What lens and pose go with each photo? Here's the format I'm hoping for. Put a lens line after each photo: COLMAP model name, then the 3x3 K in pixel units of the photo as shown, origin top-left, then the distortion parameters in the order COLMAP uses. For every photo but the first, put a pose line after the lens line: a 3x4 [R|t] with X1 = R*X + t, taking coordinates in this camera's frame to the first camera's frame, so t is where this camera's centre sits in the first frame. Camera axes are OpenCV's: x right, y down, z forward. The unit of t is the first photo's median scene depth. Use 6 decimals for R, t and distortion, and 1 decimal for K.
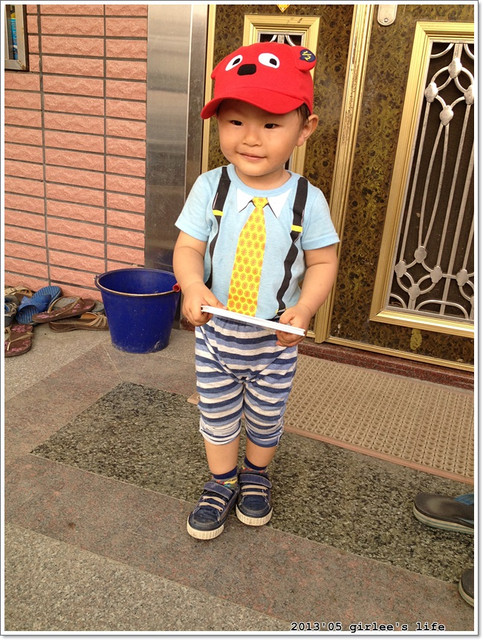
lens RADIAL K [[539.2, 0, 253.5], [0, 539.2, 315.1], [0, 0, 1]] dist [0.096354, -0.139132]
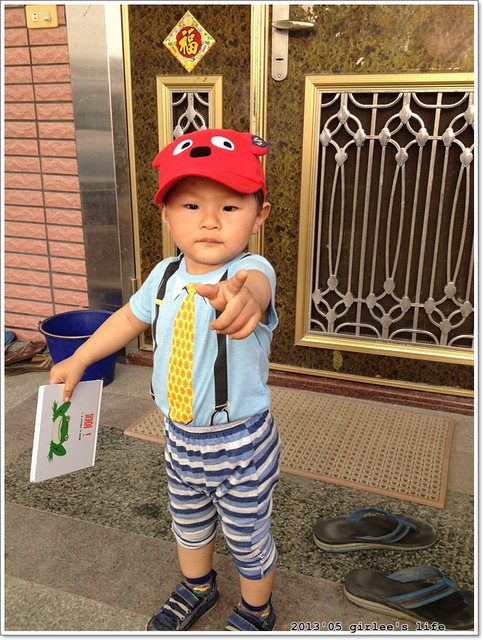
lens RADIAL K [[539.2, 0, 238.3], [0, 539.2, 319.7], [0, 0, 1]] dist [0.096354, -0.139132]
pose [[0.997420, -0.071718, -0.003163, 0.118052], [0.071626, 0.997162, -0.023184, -0.025354], [0.004817, 0.022897, 0.999726, -0.086295]]
